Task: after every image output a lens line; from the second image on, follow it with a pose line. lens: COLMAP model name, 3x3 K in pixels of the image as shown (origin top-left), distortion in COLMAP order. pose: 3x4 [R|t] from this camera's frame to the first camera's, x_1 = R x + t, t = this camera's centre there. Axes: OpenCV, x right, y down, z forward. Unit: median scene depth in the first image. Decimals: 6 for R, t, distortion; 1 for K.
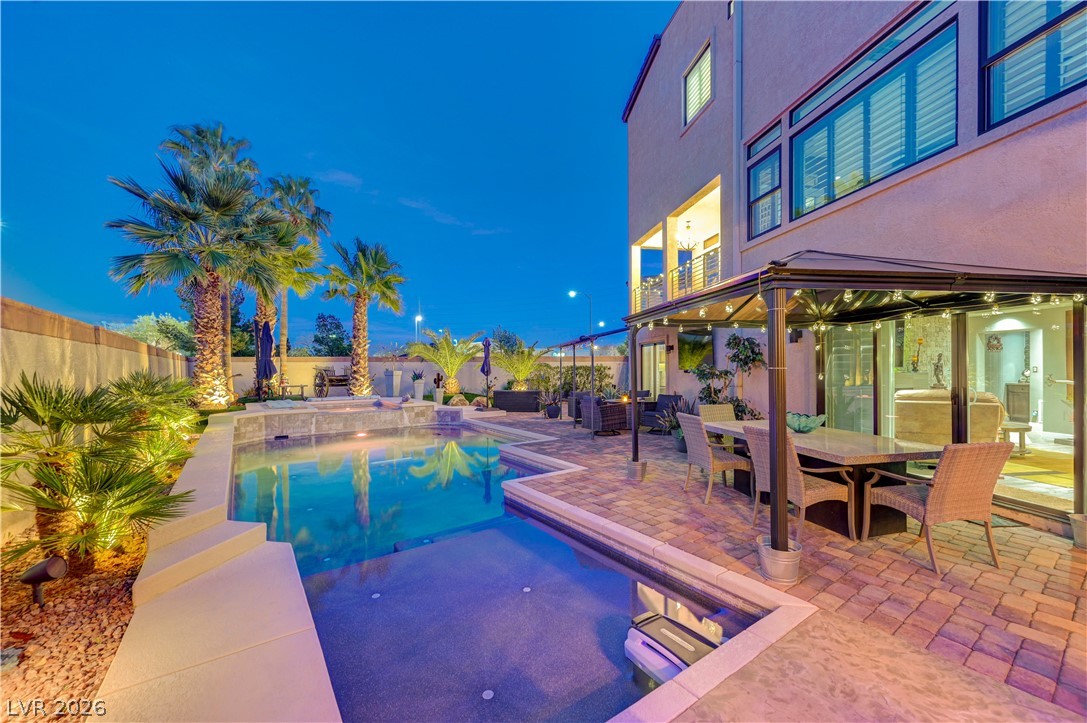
lens RADIAL K [[429.2, 0, 549.0], [0, 429.2, 366.9], [0, 0, 1]] dist [0.004071, -0.000109]
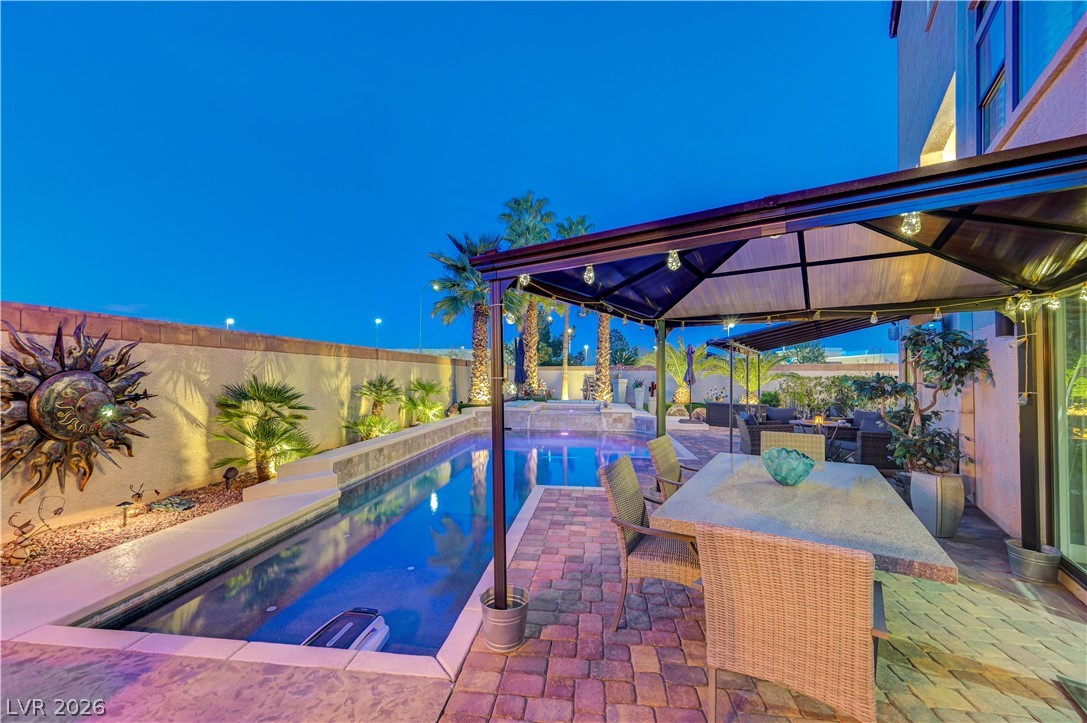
lens RADIAL K [[429.2, 0, 552.4], [0, 429.2, 365.1], [0, 0, 1]] dist [0.004071, -0.000109]
pose [[0.743143, -0.007355, -0.669093, 0.308557], [-0.009024, 0.999738, -0.021012, -0.001162], [0.669072, 0.021653, 0.742882, 0.123849]]
